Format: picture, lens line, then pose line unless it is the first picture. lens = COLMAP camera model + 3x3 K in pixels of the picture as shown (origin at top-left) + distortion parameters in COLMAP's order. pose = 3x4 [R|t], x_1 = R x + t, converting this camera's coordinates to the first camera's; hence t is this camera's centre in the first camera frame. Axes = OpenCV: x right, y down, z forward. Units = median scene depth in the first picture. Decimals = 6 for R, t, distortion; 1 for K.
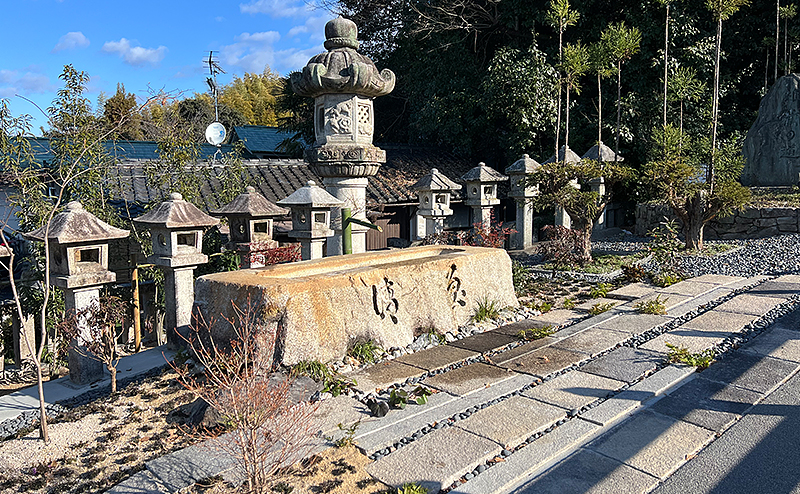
lens RADIAL K [[568.7, 0, 389.0], [0, 568.7, 246.1], [0, 0, 1]] dist [0.004951, -0.086755]
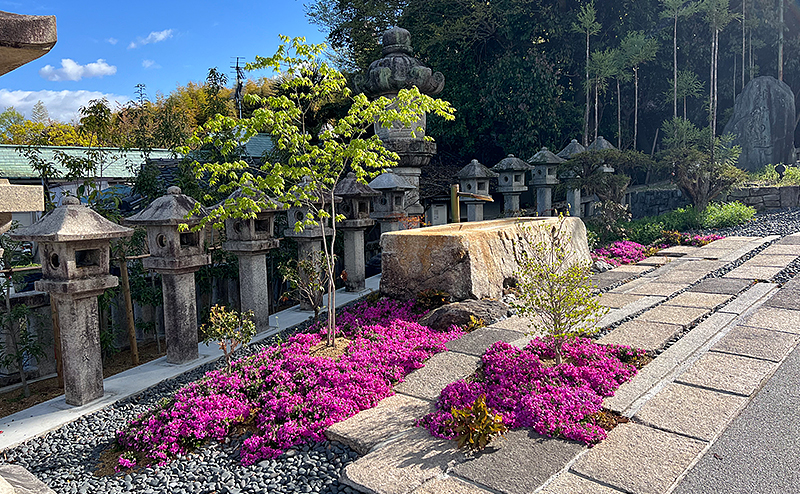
lens RADIAL K [[568.7, 0, 389.0], [0, 568.7, 246.1], [0, 0, 1]] dist [0.004951, -0.086755]
pose [[0.995786, -0.026730, 0.087728, -0.223405], [0.027585, 0.999583, -0.008548, 0.047357], [-0.087463, 0.010932, 0.996108, -0.129438]]
